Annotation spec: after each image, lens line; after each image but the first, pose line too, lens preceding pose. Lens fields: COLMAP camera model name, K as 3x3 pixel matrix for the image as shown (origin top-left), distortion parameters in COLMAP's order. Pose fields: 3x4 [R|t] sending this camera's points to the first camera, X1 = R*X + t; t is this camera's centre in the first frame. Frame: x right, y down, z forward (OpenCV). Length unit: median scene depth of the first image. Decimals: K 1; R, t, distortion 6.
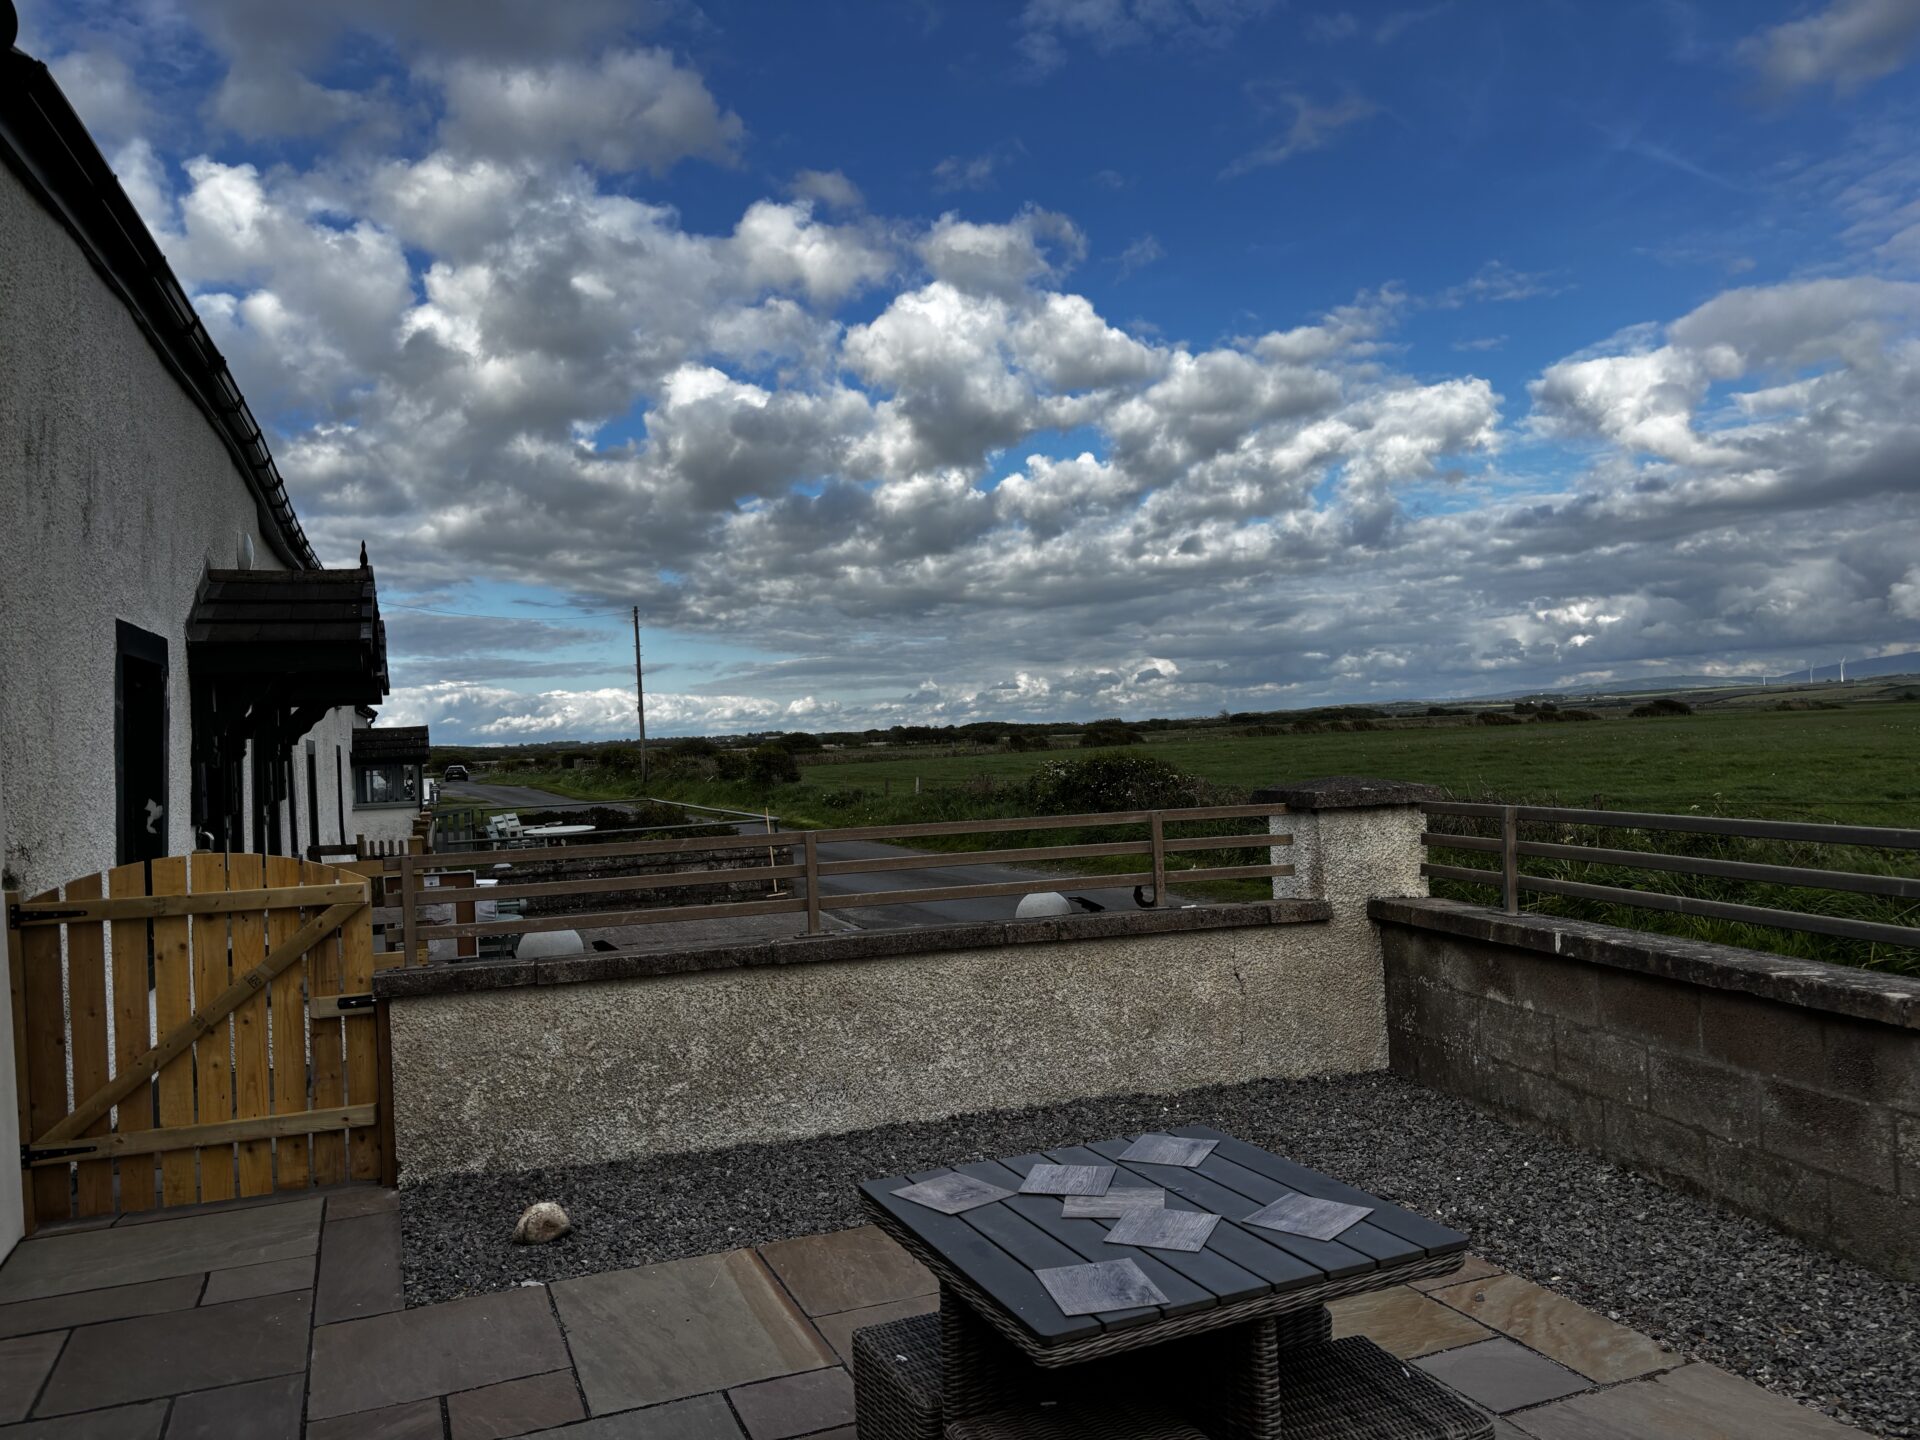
lens RADIAL K [[1449.2, 0, 951.2], [0, 1449.2, 717.5], [0, 0, 1]] dist [0.041353, -0.048152]
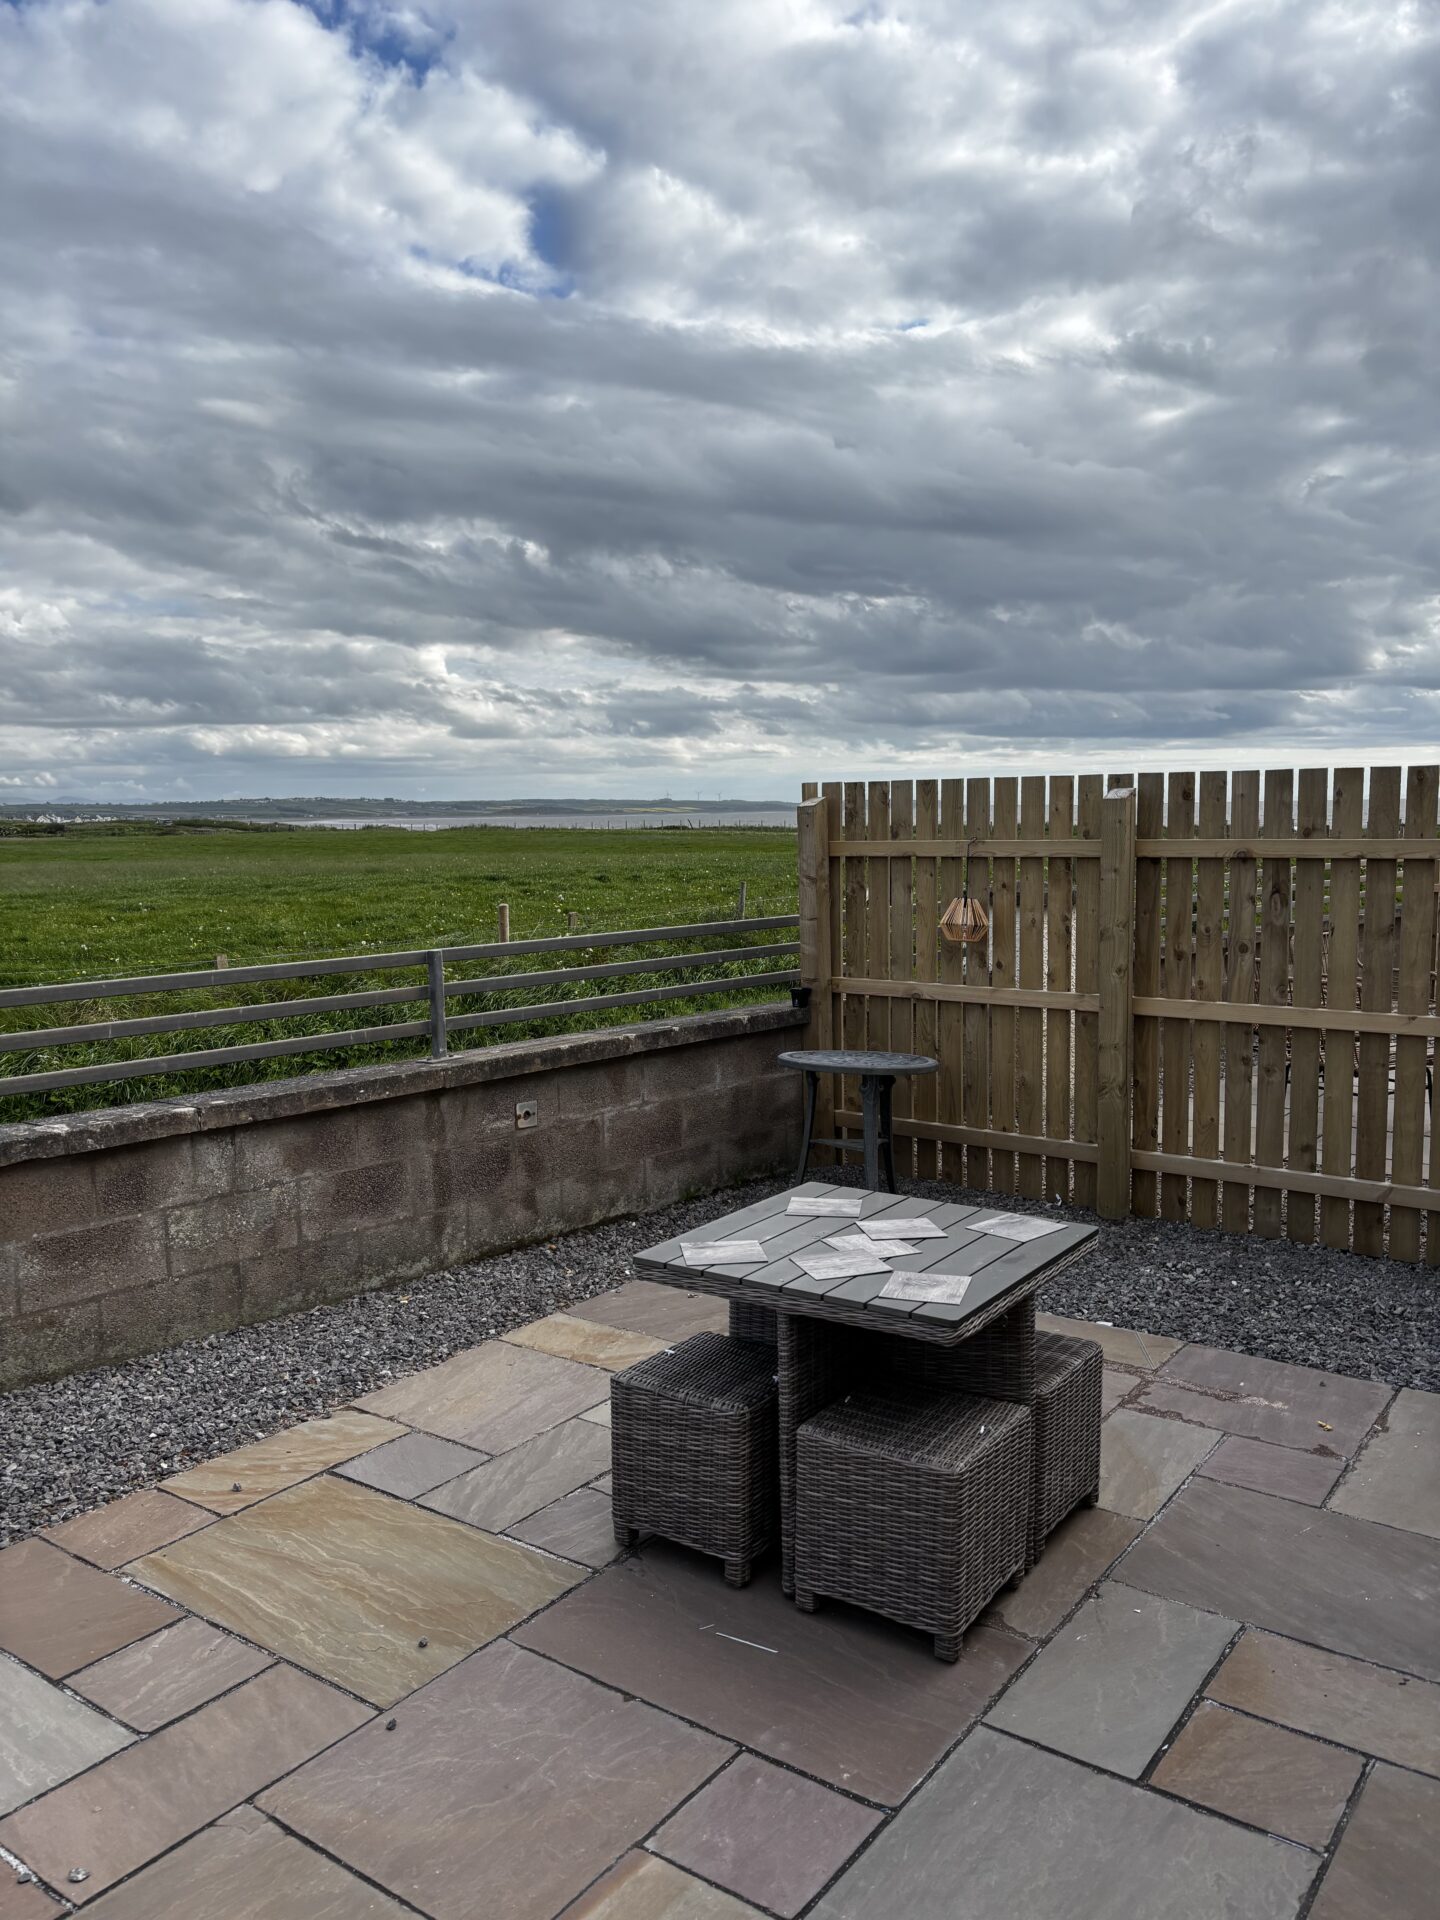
lens RADIAL K [[1449.2, 0, 711.9], [0, 1449.2, 961.8], [0, 0, 1]] dist [0.041353, -0.048152]
pose [[-0.527804, -0.029059, 0.848869, -0.788239], [0.029814, 0.998165, 0.052707, 0.019170], [-0.848843, 0.053127, -0.525969, 1.603917]]
